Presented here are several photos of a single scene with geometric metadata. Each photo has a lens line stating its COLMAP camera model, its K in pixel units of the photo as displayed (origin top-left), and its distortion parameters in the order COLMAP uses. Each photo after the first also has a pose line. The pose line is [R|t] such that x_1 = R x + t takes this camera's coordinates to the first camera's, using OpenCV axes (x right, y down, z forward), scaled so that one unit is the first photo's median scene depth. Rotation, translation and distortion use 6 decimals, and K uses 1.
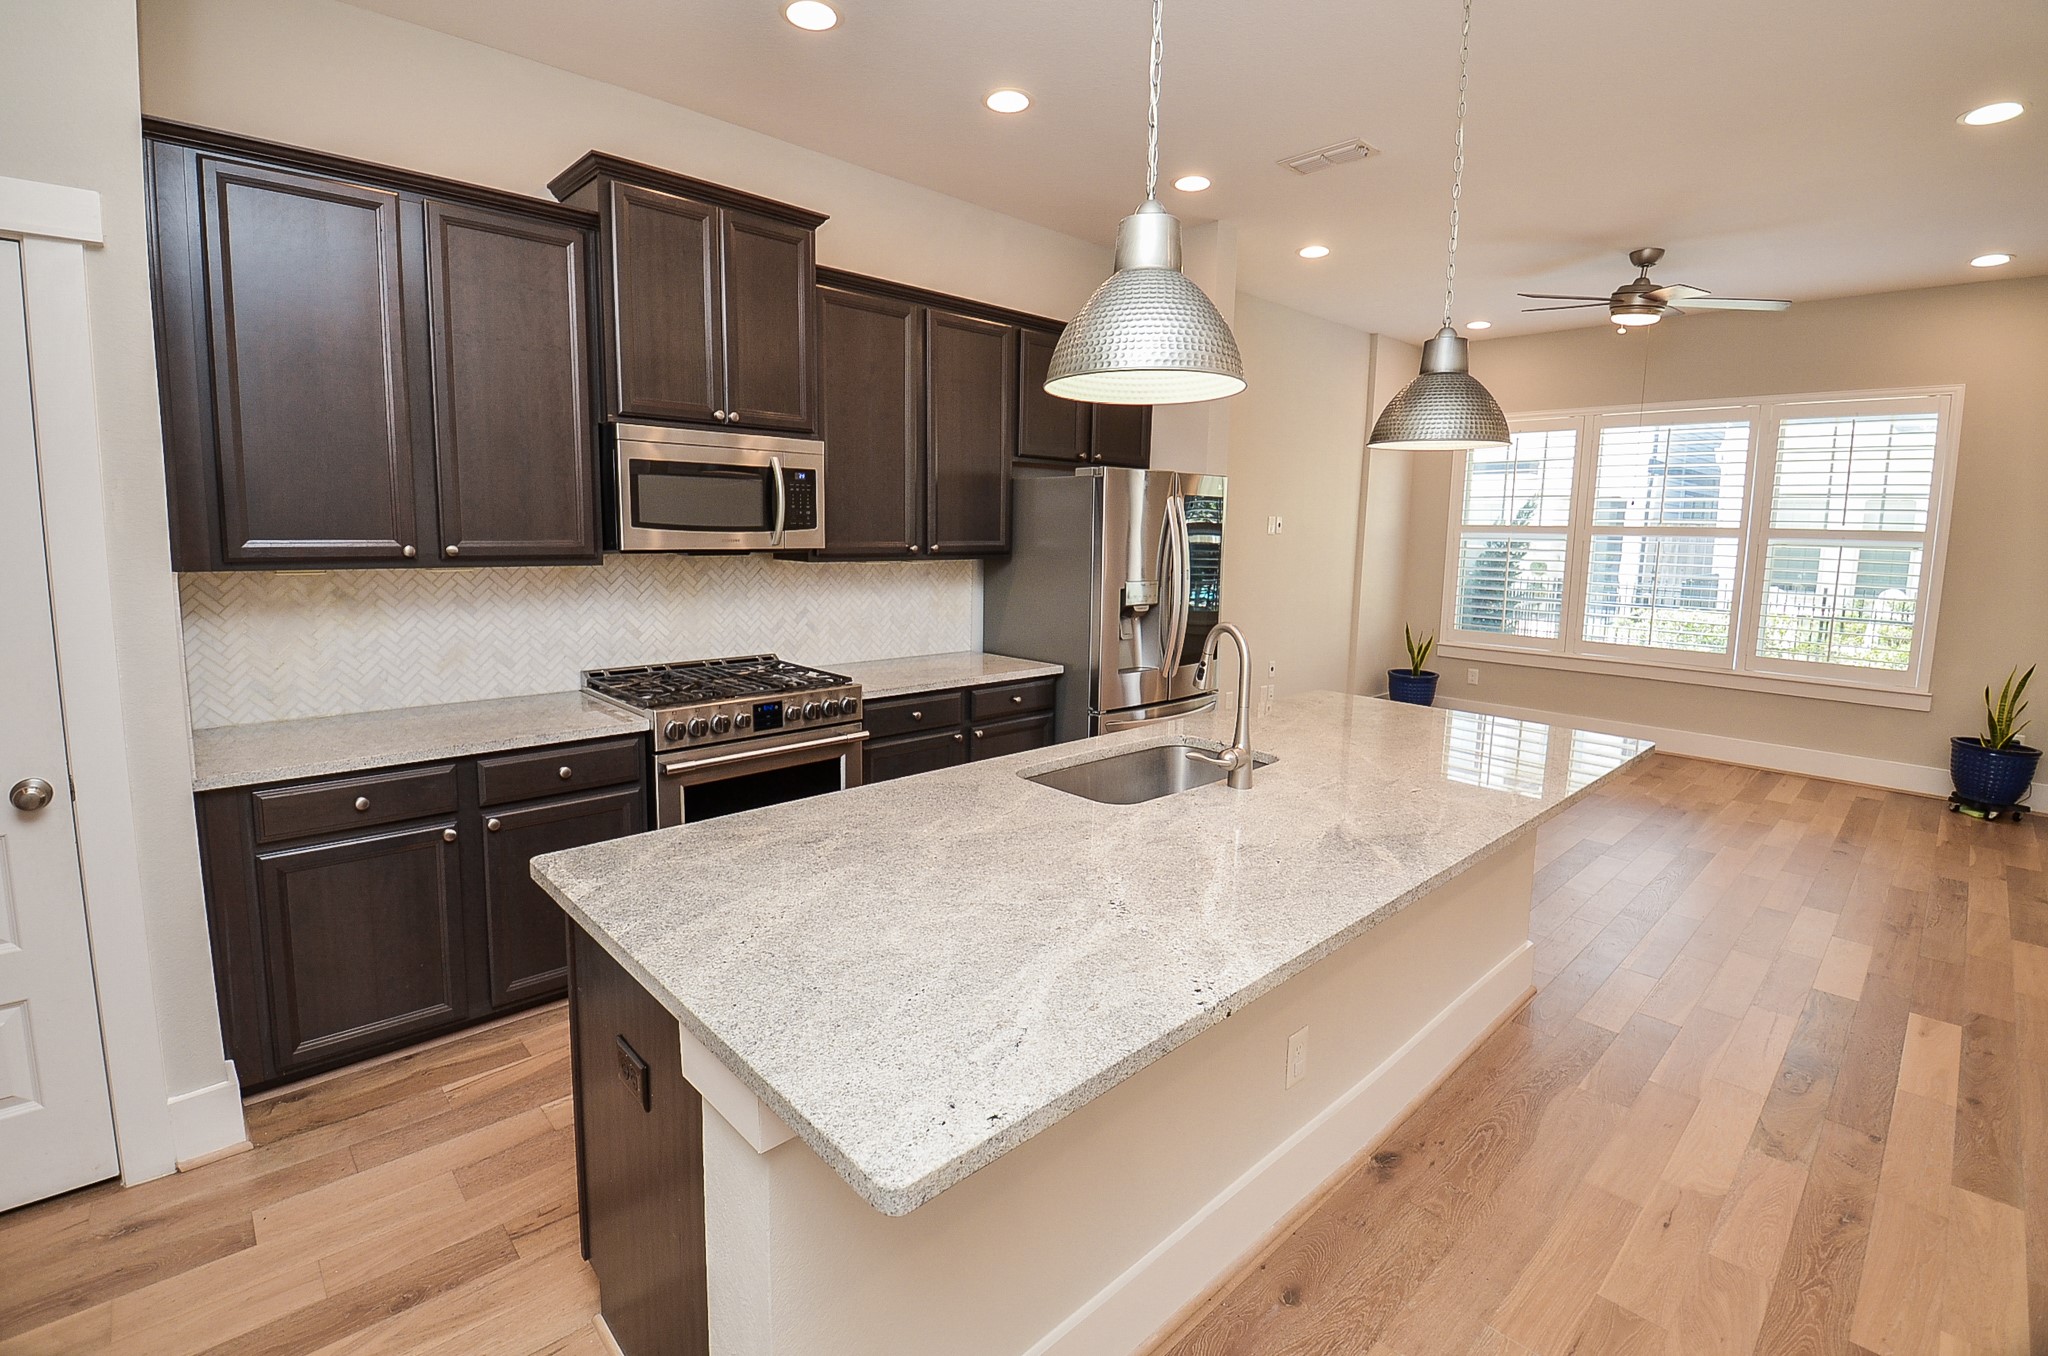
lens RADIAL K [[931.1, 0, 1014.9], [0, 931.1, 634.5], [0, 0, 1]] dist [0.016644, -0.025005]
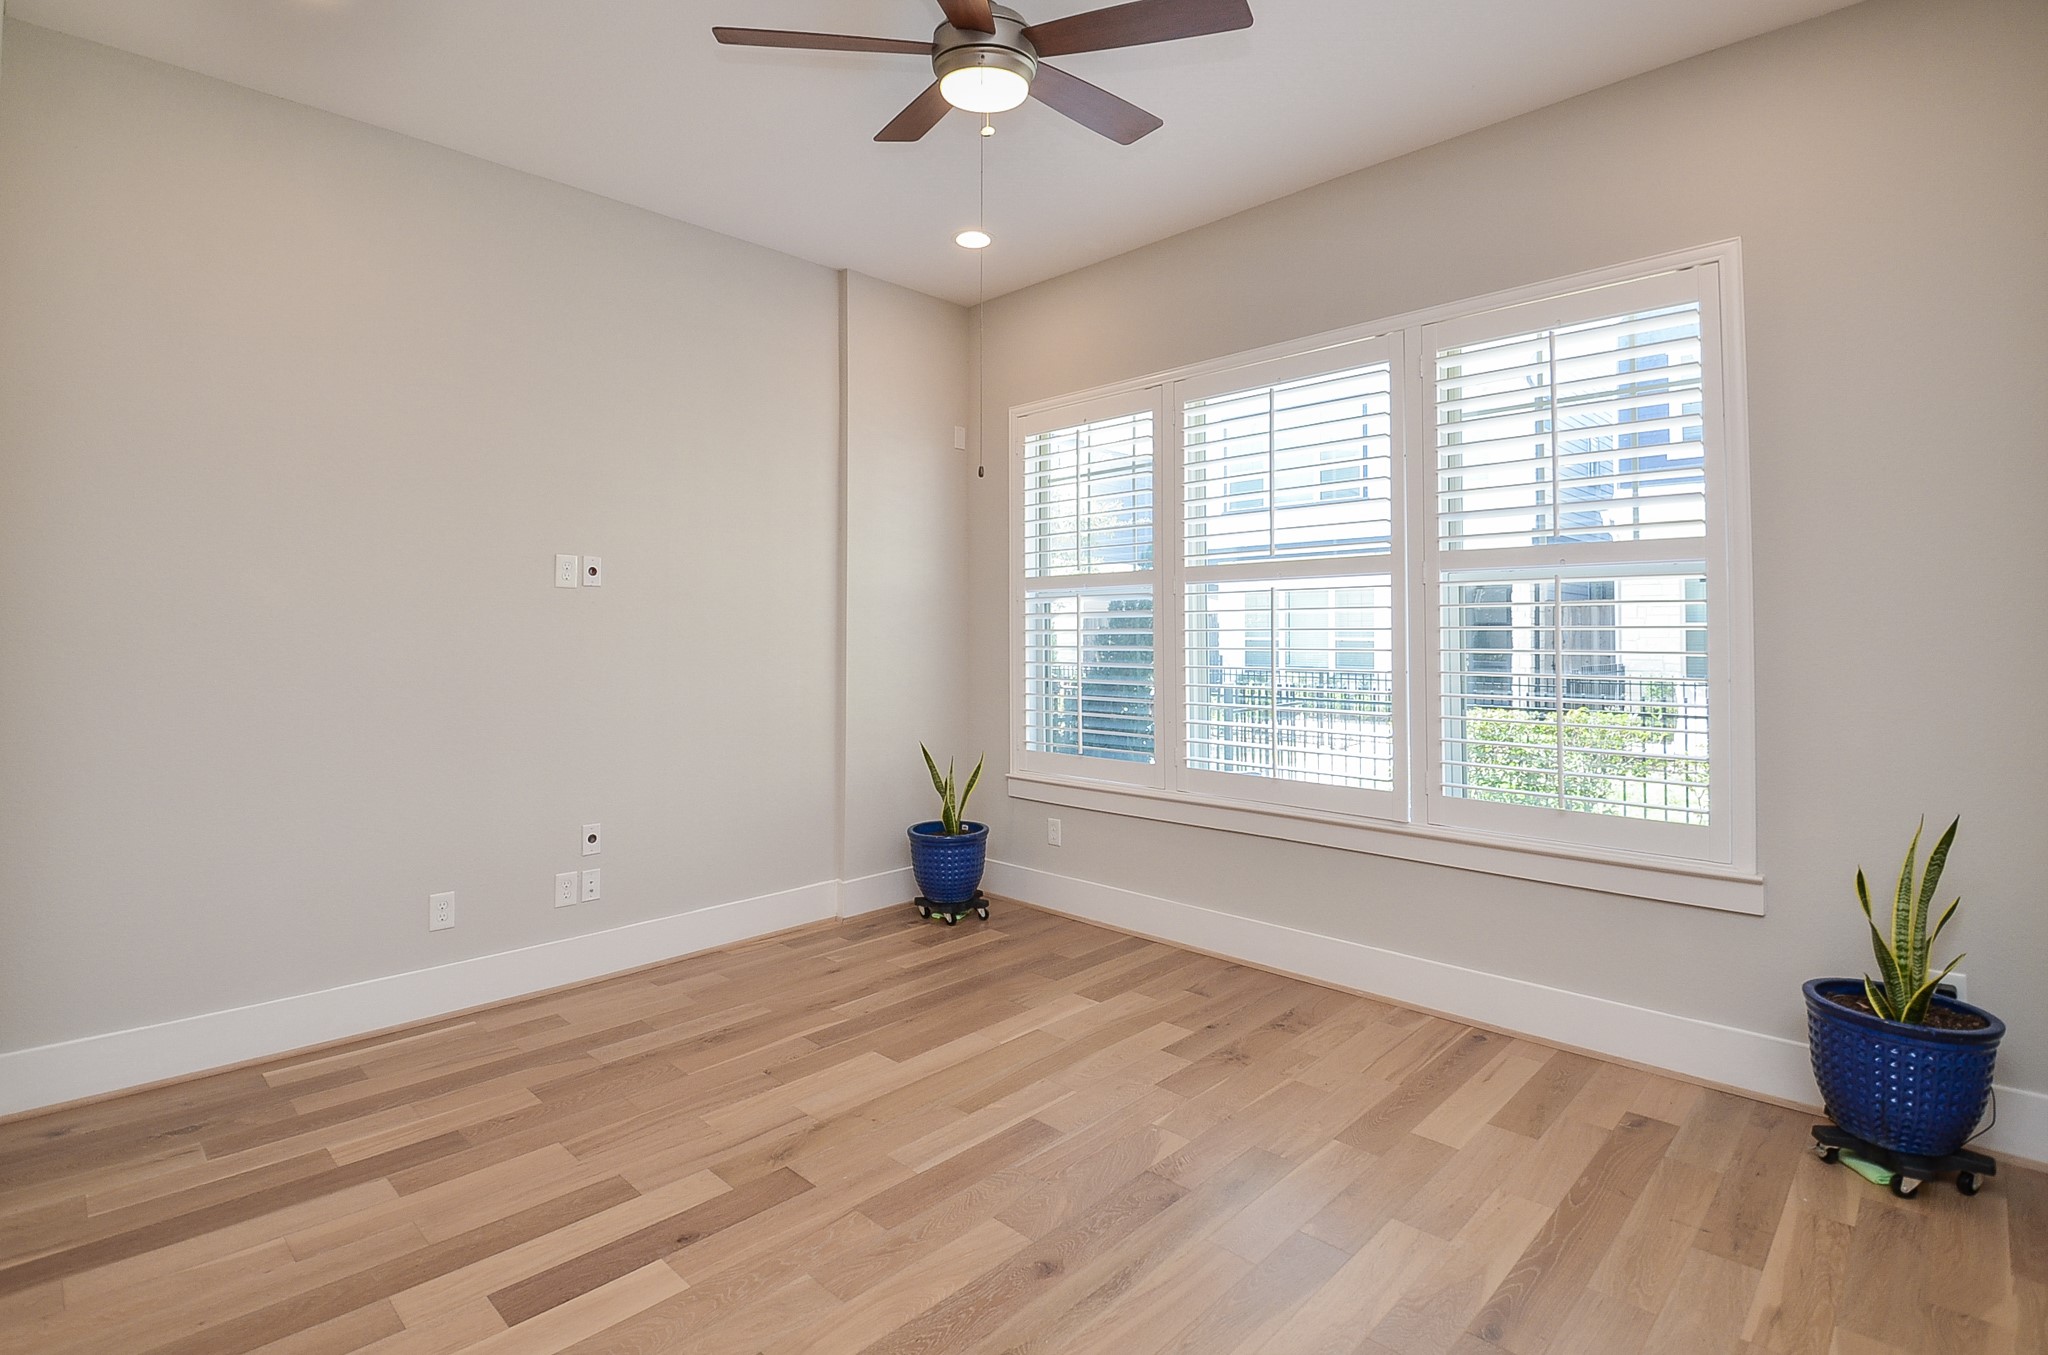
lens RADIAL K [[999.0, 0, 990.1], [0, 999.0, 602.4], [0, 0, 1]] dist [-0.000326, -0.017619]
pose [[0.999413, -0.023739, 0.024714, 1.084802], [0.027056, 0.989222, -0.143899, -0.021941], [-0.021032, 0.144483, 0.989284, 0.898031]]
